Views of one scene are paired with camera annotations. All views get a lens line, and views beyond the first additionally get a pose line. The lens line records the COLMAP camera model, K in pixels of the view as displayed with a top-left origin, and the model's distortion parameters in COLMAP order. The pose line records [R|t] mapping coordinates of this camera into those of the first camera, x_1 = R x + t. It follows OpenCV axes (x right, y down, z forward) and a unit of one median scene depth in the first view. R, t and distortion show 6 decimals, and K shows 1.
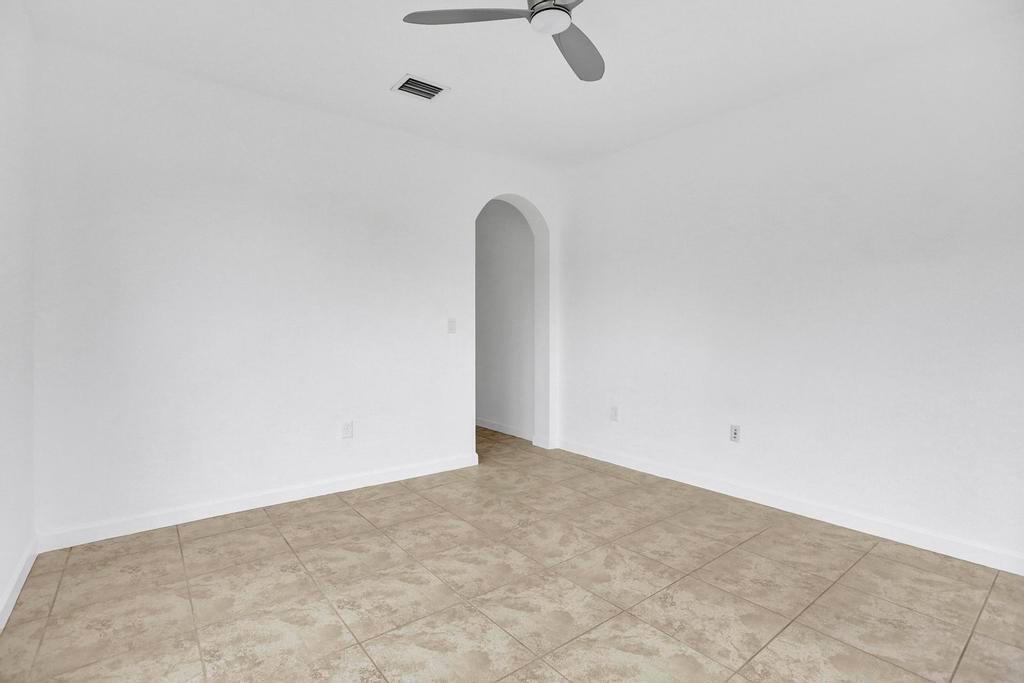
lens RADIAL K [[469.0, 0, 518.5], [0, 469.0, 335.8], [0, 0, 1]] dist [-0.001608, 0.003209]
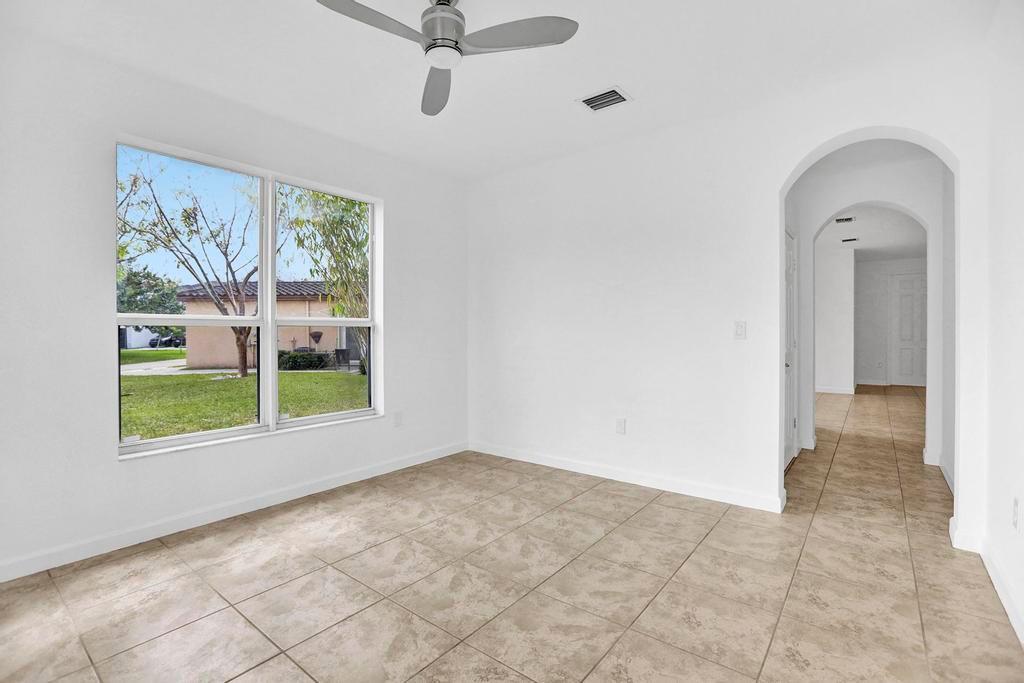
lens RADIAL K [[469.0, 0, 517.1], [0, 469.0, 343.6], [0, 0, 1]] dist [-0.001608, 0.003209]
pose [[0.226516, 0.007002, -0.973982, 0.921647], [0.005765, 0.999947, 0.008529, -0.008840], [0.973990, -0.007547, 0.226463, 0.718830]]
